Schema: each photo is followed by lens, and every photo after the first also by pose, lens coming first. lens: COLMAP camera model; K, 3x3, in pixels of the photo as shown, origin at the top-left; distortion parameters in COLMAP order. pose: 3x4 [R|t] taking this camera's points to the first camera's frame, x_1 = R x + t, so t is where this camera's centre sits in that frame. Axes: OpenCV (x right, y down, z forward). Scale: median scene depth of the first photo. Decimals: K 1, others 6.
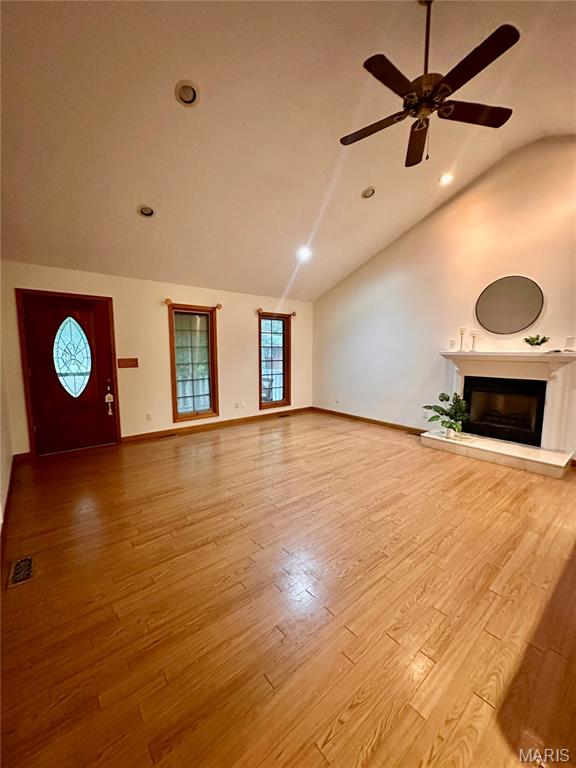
lens RADIAL K [[306.7, 0, 288.7], [0, 306.7, 384.7], [0, 0, 1]] dist [-0.000975, -0.000171]
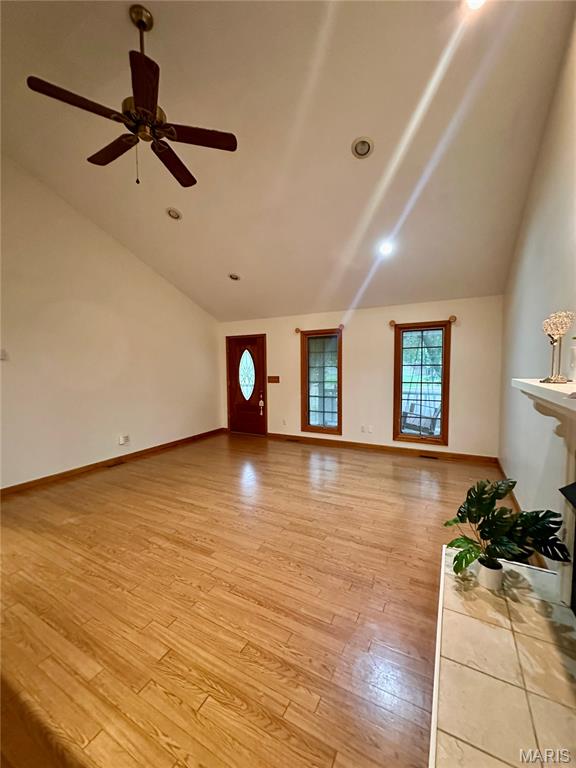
lens RADIAL K [[306.7, 0, 288.7], [0, 306.7, 384.7], [0, 0, 1]] dist [-0.000975, -0.000171]
pose [[0.368069, 0.051701, -0.928360, 0.869672], [-0.093996, 0.995407, 0.018168, -0.088917], [0.925035, 0.080575, 0.371238, 0.629735]]
